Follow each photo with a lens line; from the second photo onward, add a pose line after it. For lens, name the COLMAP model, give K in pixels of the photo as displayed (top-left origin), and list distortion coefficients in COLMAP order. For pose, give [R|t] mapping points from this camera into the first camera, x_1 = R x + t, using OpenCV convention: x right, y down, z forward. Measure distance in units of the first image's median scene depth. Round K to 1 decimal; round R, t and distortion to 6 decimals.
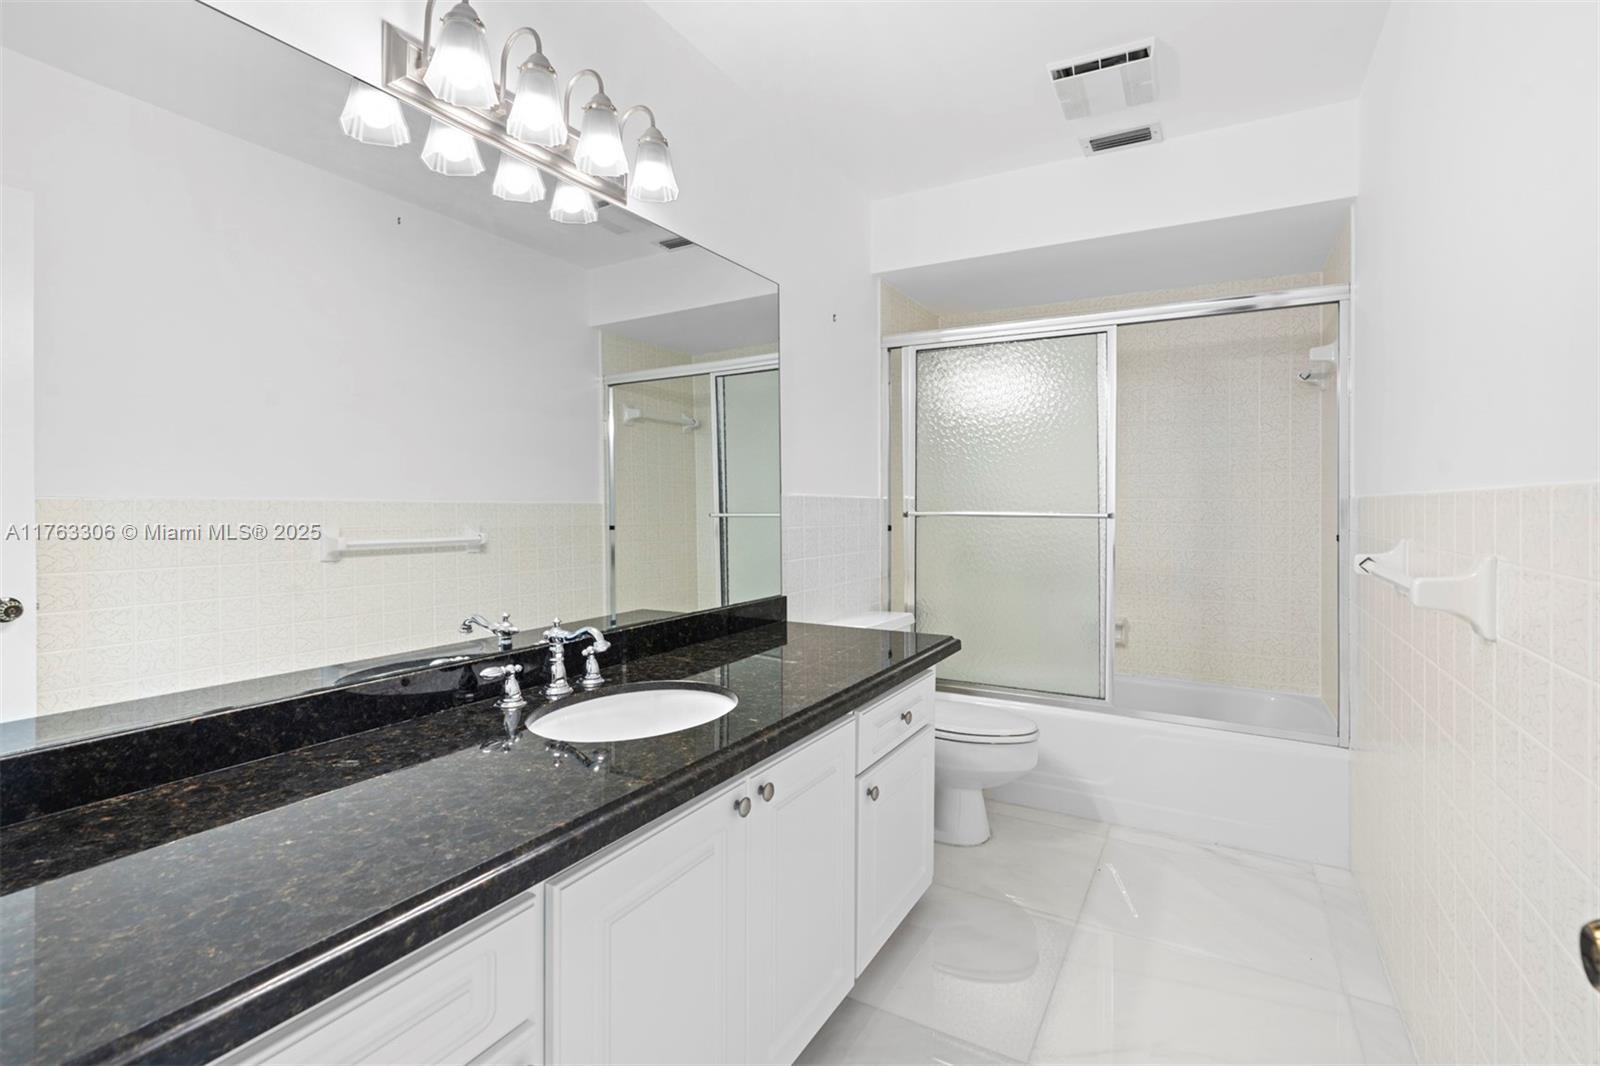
lens RADIAL K [[737.7, 0, 794.7], [0, 737.7, 501.0], [0, 0, 1]] dist [-0.026288, -0.000062]
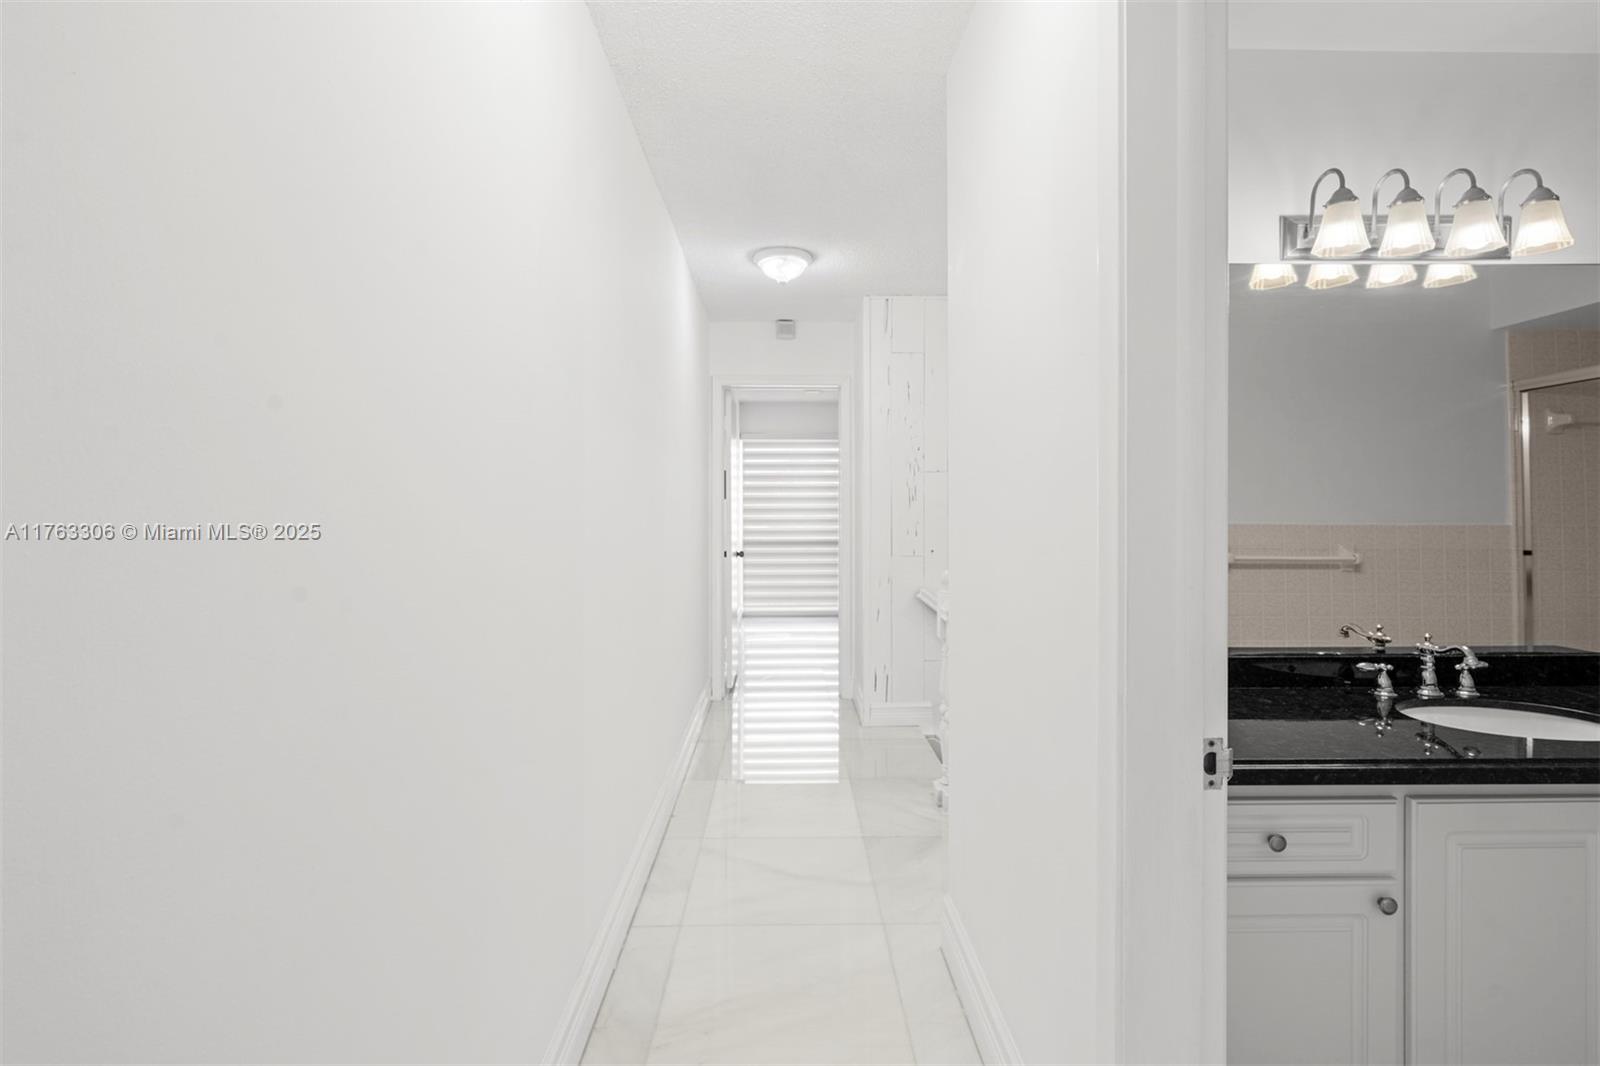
lens RADIAL K [[811.1, 0, 801.2], [0, 811.1, 504.3], [0, 0, 1]] dist [0.019013, 0.001141]
pose [[0.542533, -0.000127, -0.840034, 0.262697], [0.002737, 0.999995, 0.001617, -0.062798], [0.840030, -0.003176, 0.542531, -0.627211]]
